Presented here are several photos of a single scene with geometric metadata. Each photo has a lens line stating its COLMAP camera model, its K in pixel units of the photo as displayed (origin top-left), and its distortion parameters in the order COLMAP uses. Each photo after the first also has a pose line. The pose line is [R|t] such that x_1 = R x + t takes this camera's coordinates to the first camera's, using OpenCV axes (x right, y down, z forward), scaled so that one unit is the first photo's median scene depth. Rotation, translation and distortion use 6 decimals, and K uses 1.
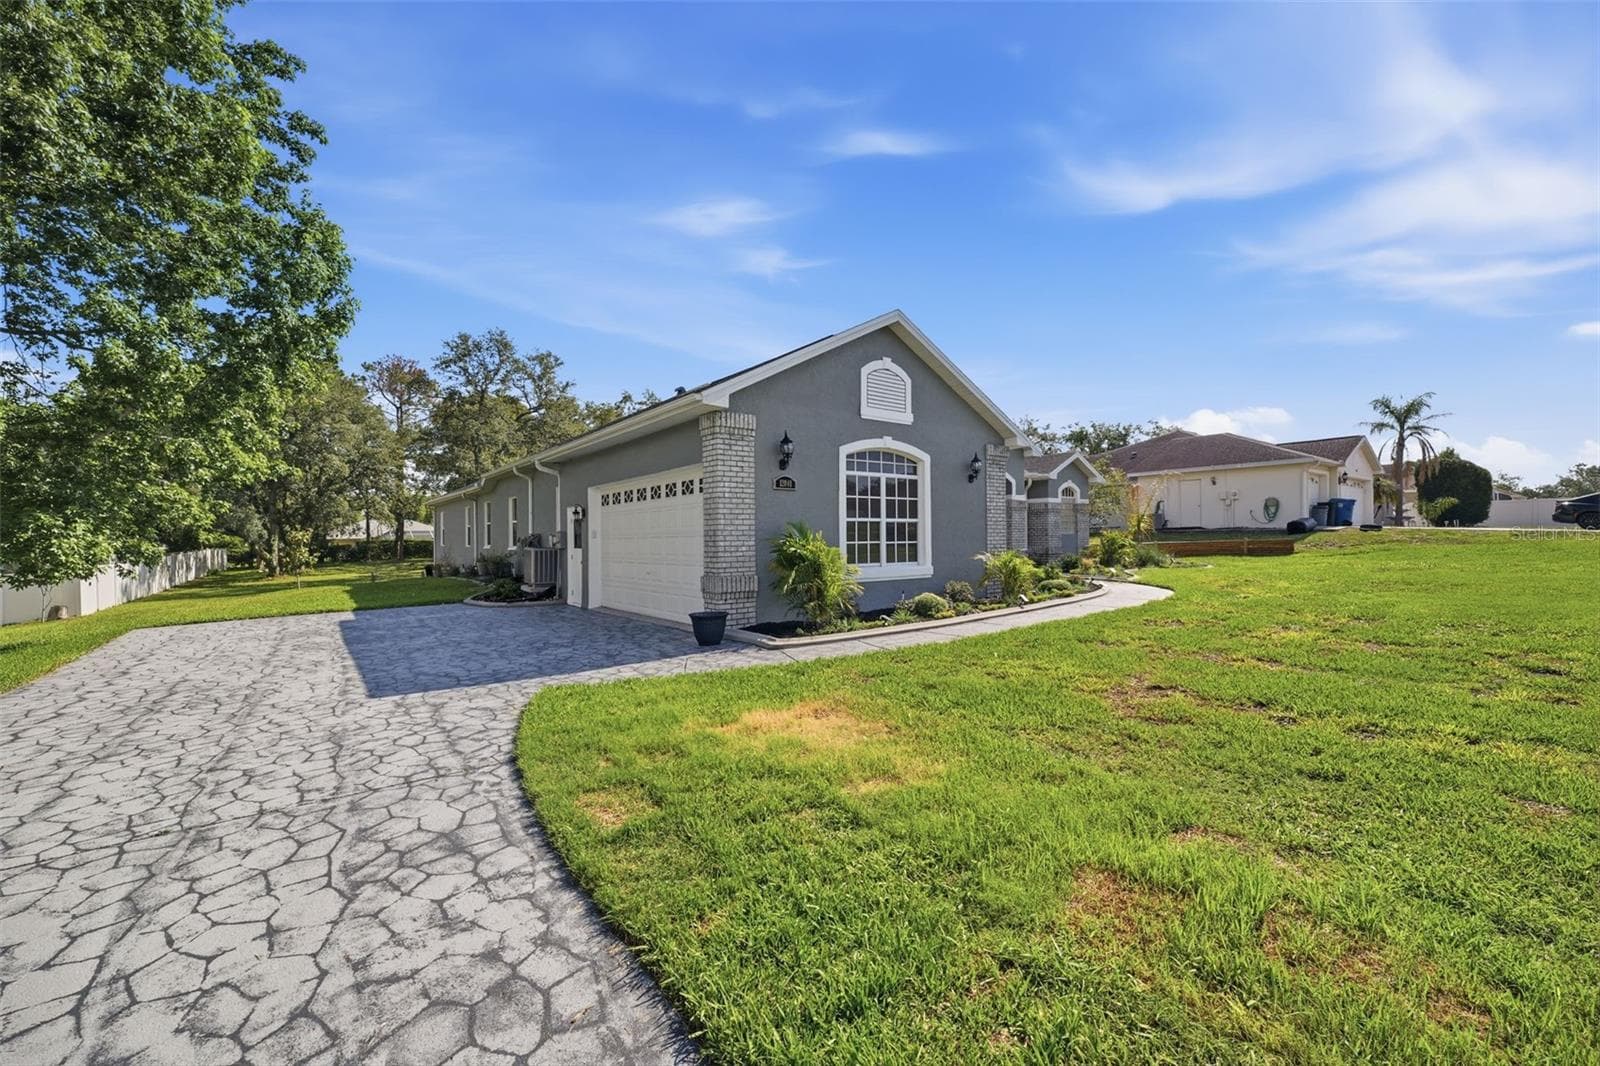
lens RADIAL K [[646.8, 0, 801.4], [0, 646.8, 535.9], [0, 0, 1]] dist [-0.001464, 0.000572]
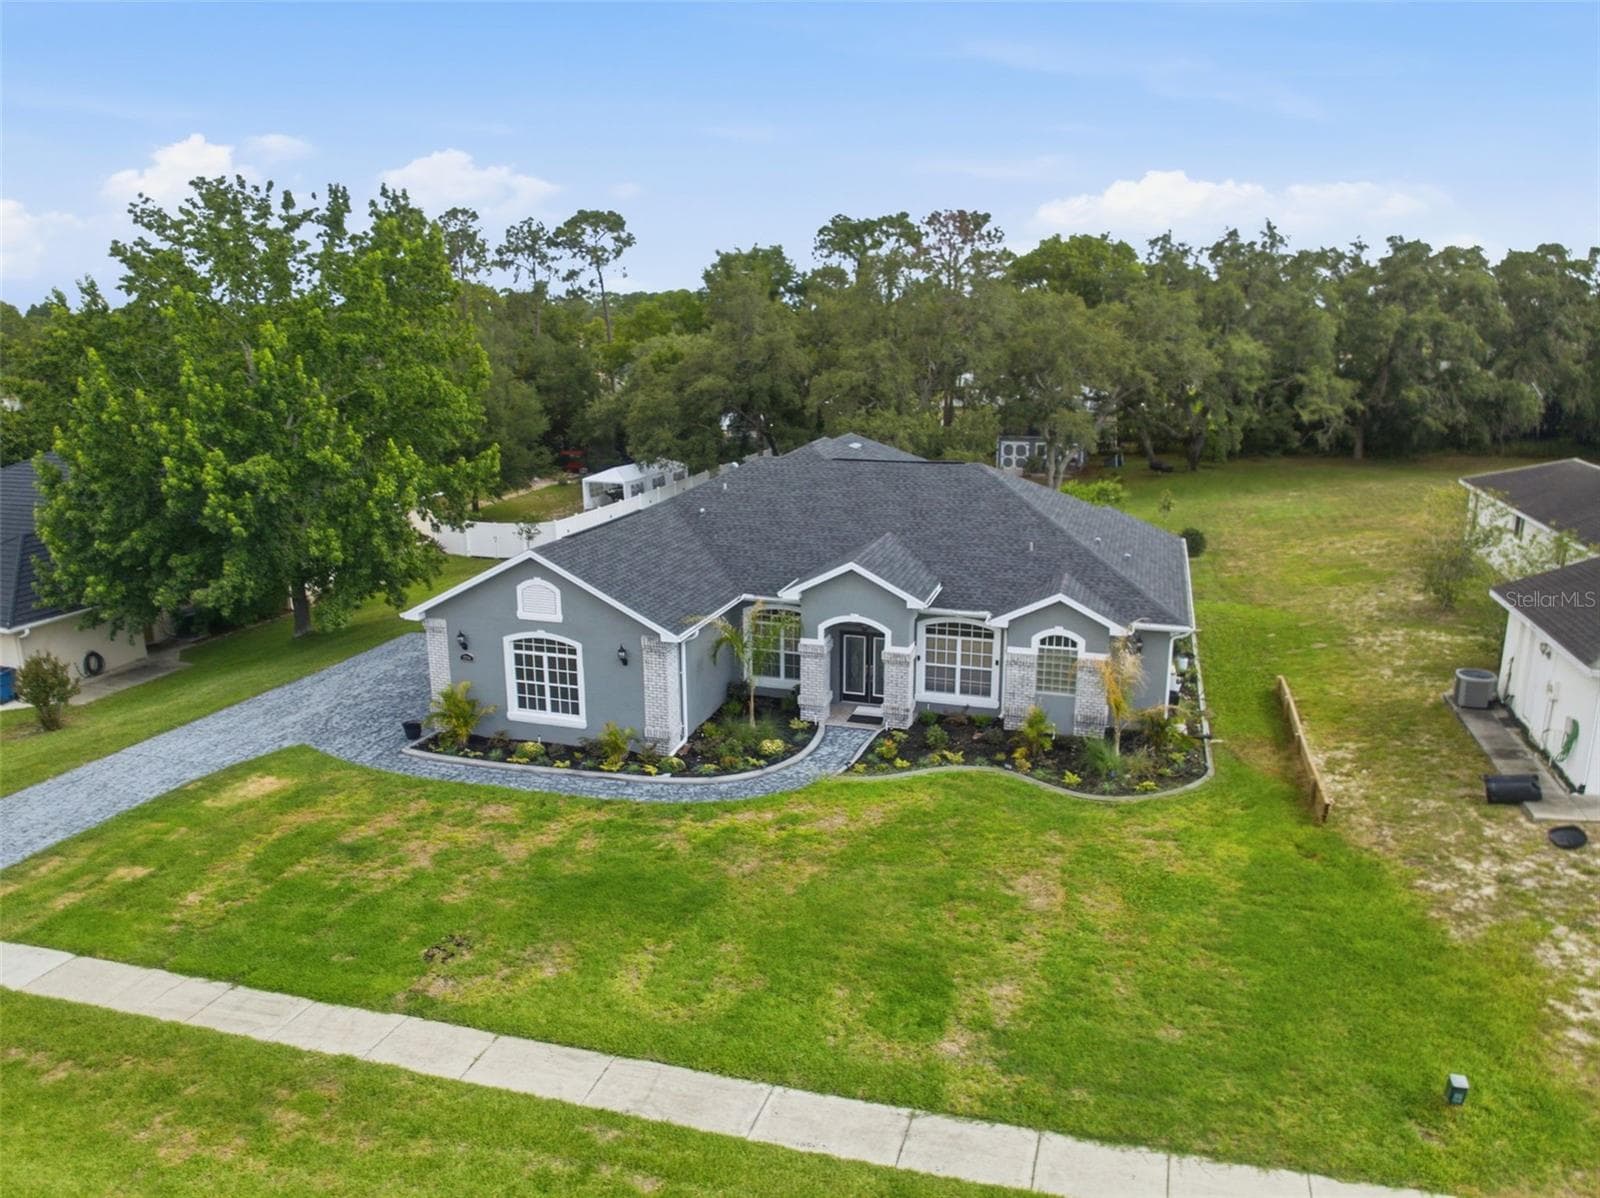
lens RADIAL K [[1116.1, 0, 796.1], [0, 1116.1, 605.2], [0, 0, 1]] dist [-0.027905, -0.000739]
pose [[0.576609, 0.210274, -0.789498, 1.287018], [-0.002678, 0.966795, 0.255539, -0.450830], [0.817016, -0.145232, 0.558026, 0.046211]]
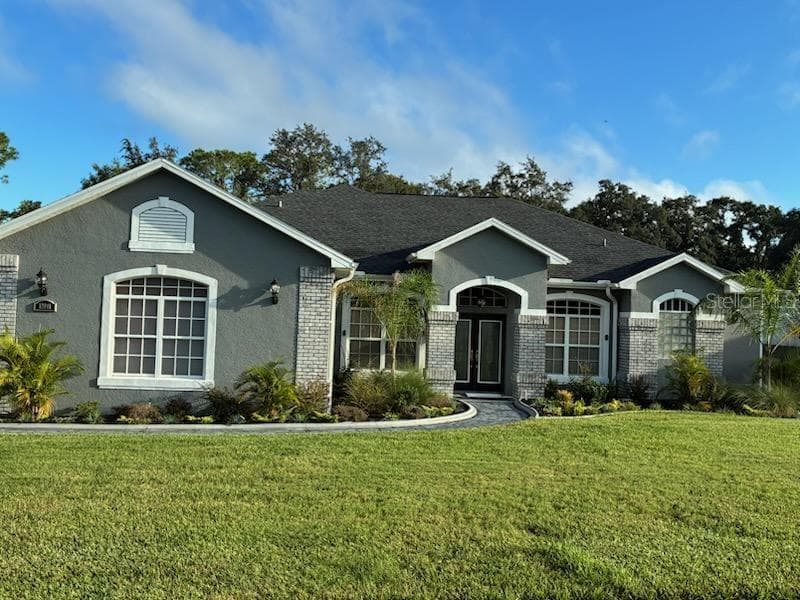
lens RADIAL K [[806.8, 0, 399.3], [0, 806.8, 295.7], [0, 0, 1]] dist [0.030887, 0.000000]
pose [[0.838714, 0.025771, -0.543961, 0.684263], [-0.043192, 0.998881, -0.019272, -0.047473], [0.542856, 0.039658, 0.838889, 0.008829]]
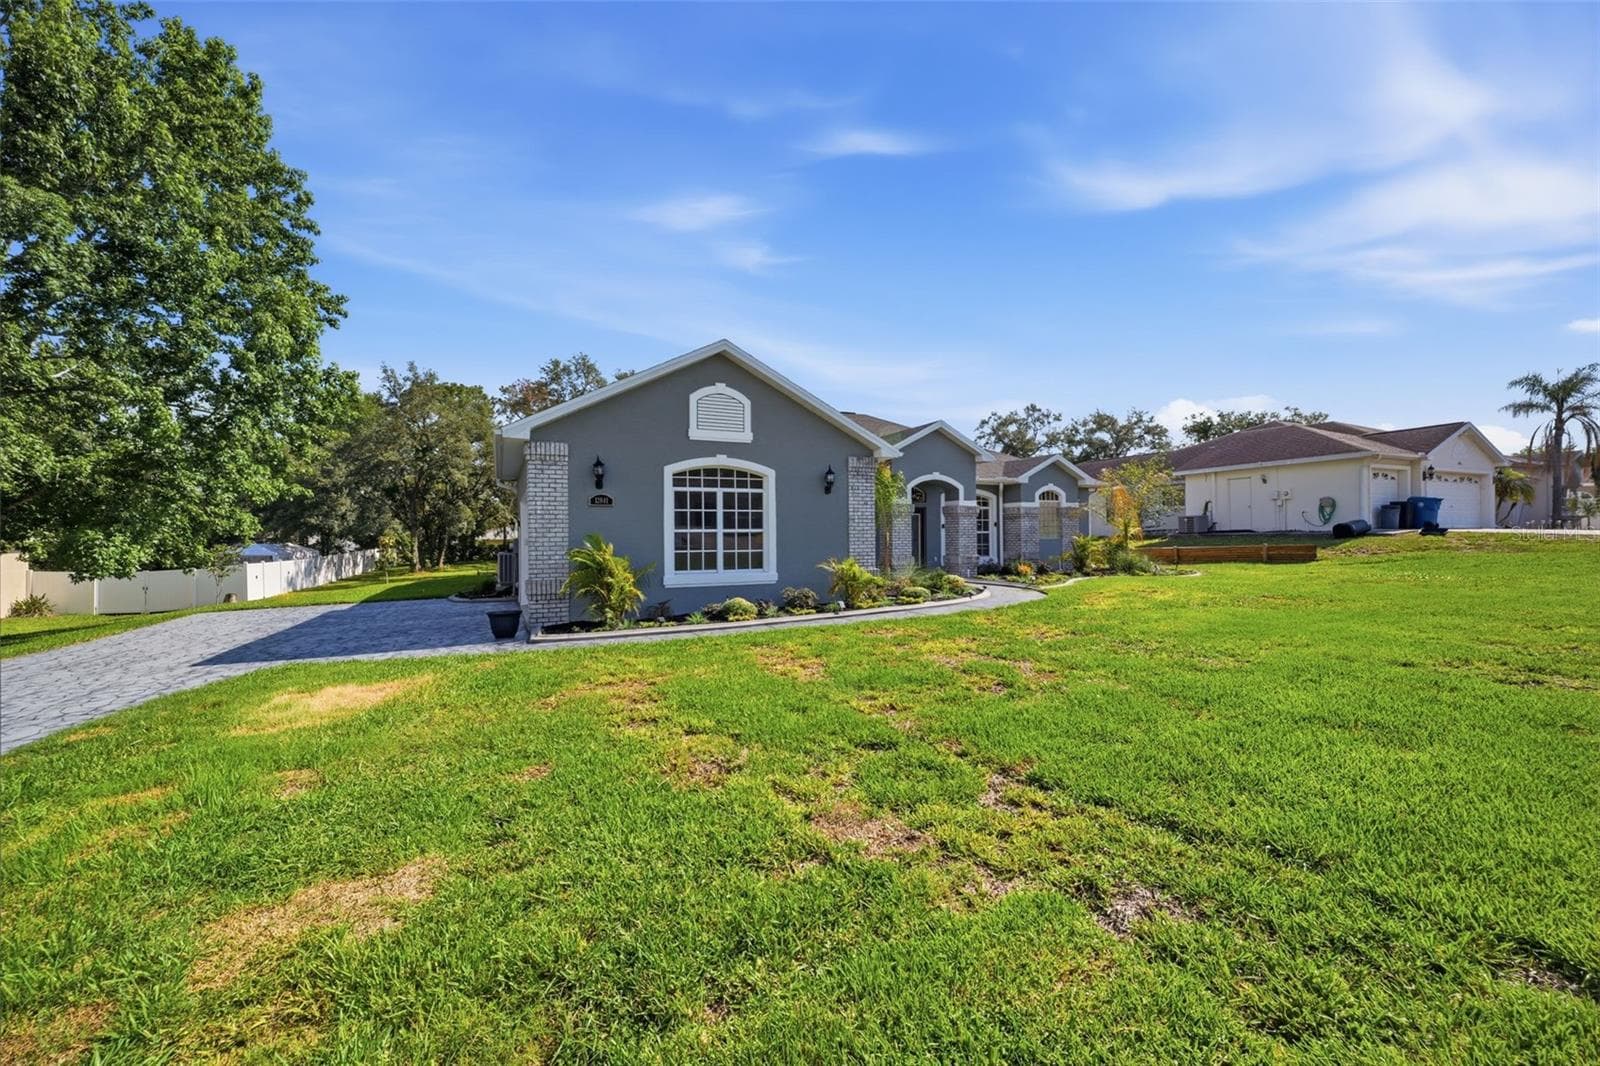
lens RADIAL K [[646.8, 0, 802.5], [0, 646.8, 528.7], [0, 0, 1]] dist [-0.001464, 0.000572]
pose [[0.976839, -0.002718, -0.213956, 0.268504], [0.000518, 0.999946, -0.010336, -0.008878], [0.213973, 0.009986, 0.976789, -0.023062]]
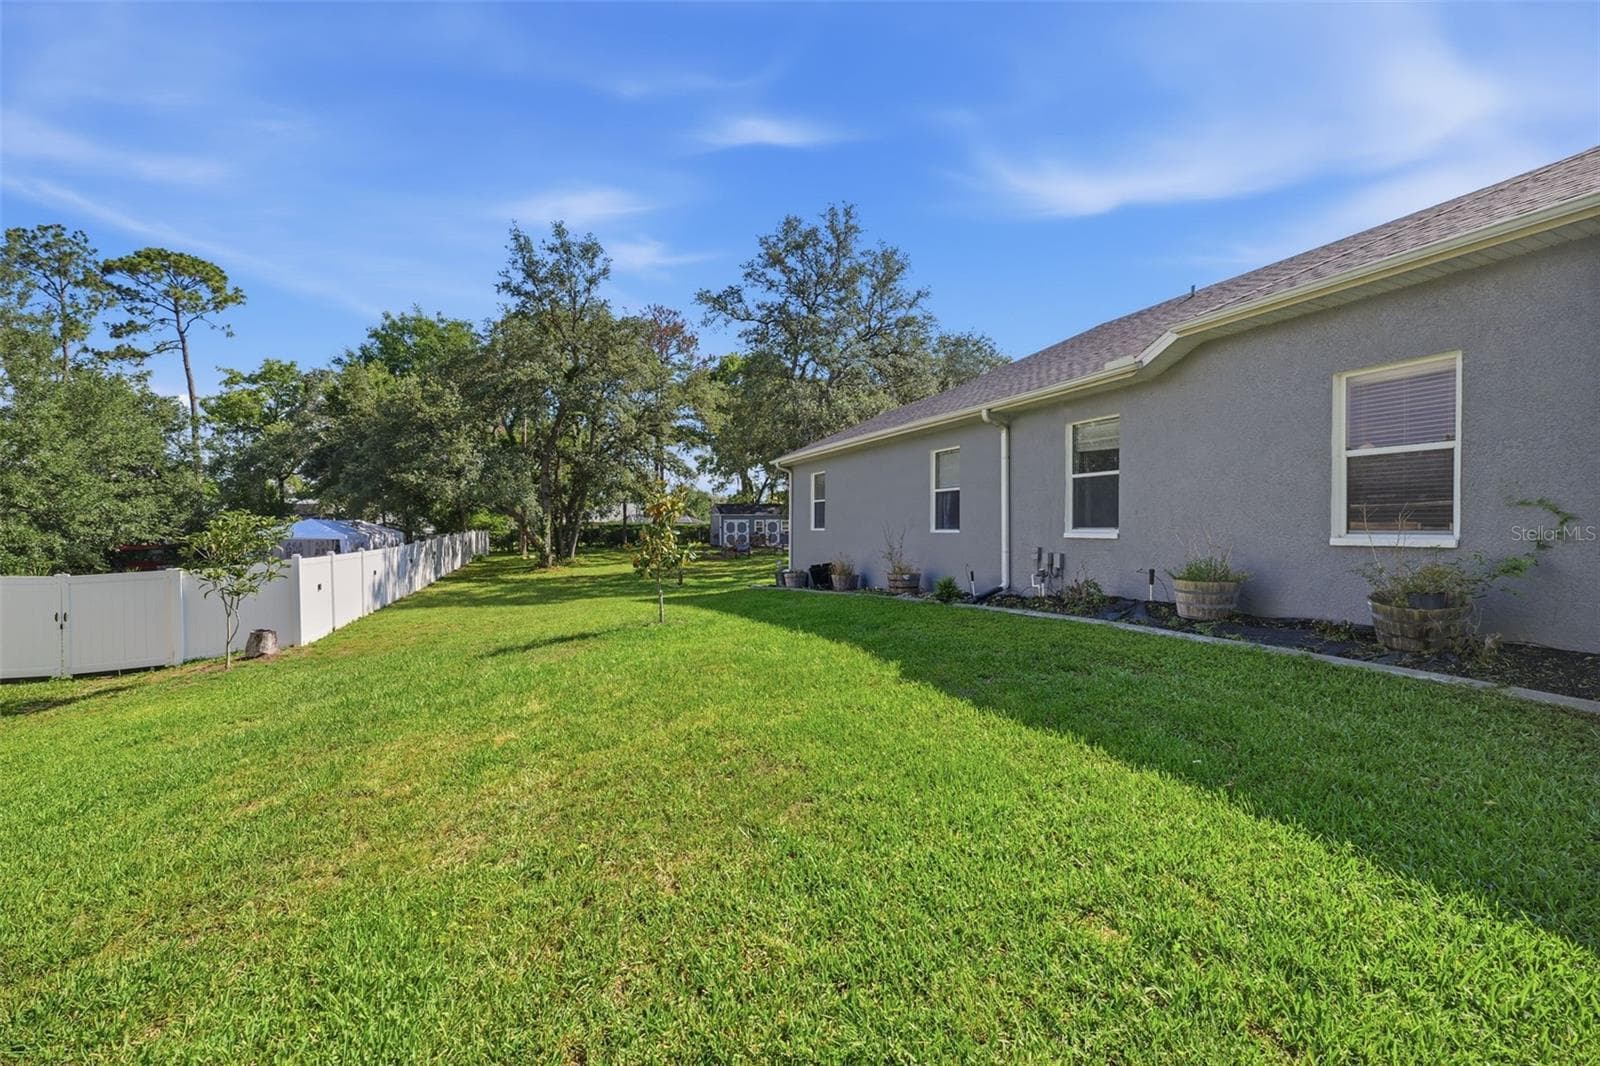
lens RADIAL K [[646.8, 0, 802.2], [0, 646.8, 529.8], [0, 0, 1]] dist [-0.001464, 0.000572]
pose [[0.965761, 0.013411, -0.259086, -0.622039], [-0.011404, 0.999892, 0.009247, 0.013658], [0.259182, -0.005976, 0.965810, 0.645800]]
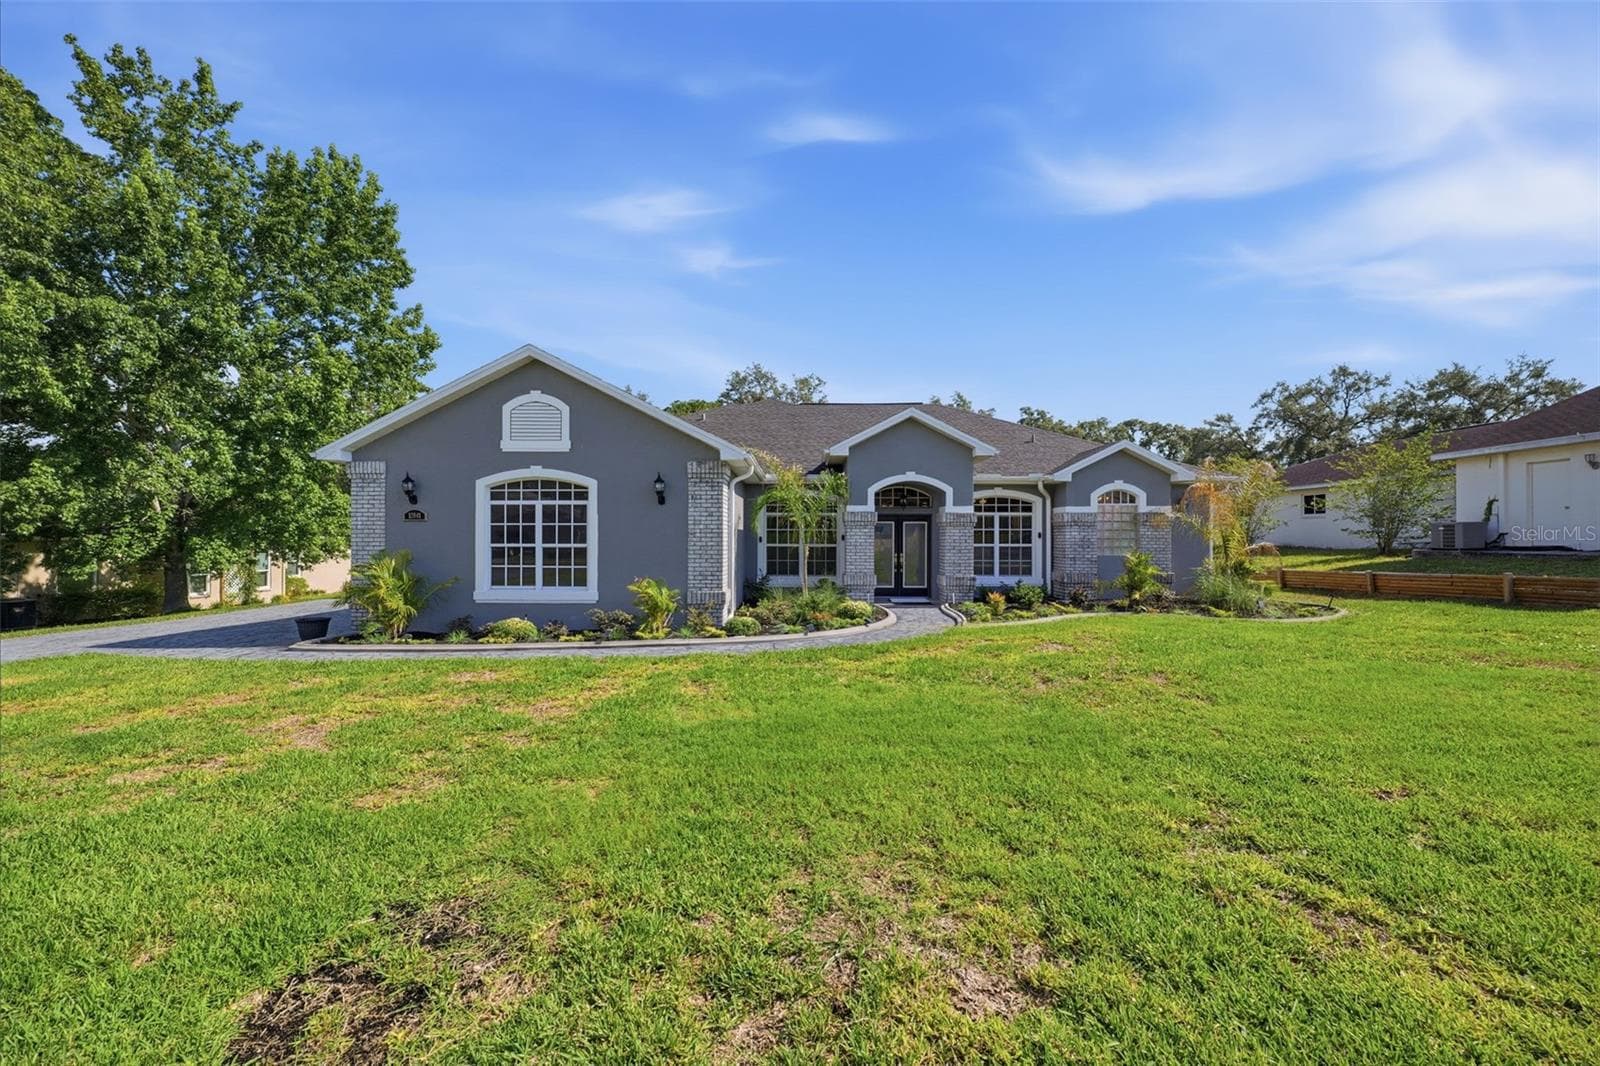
lens RADIAL K [[646.8, 0, 799.4], [0, 646.8, 536.9], [0, 0, 1]] dist [-0.001464, 0.000572]
pose [[0.788254, 0.011662, -0.615239, 0.595645], [-0.009468, 0.999932, 0.006823, -0.026463], [0.615277, 0.000447, 0.788311, 0.233041]]
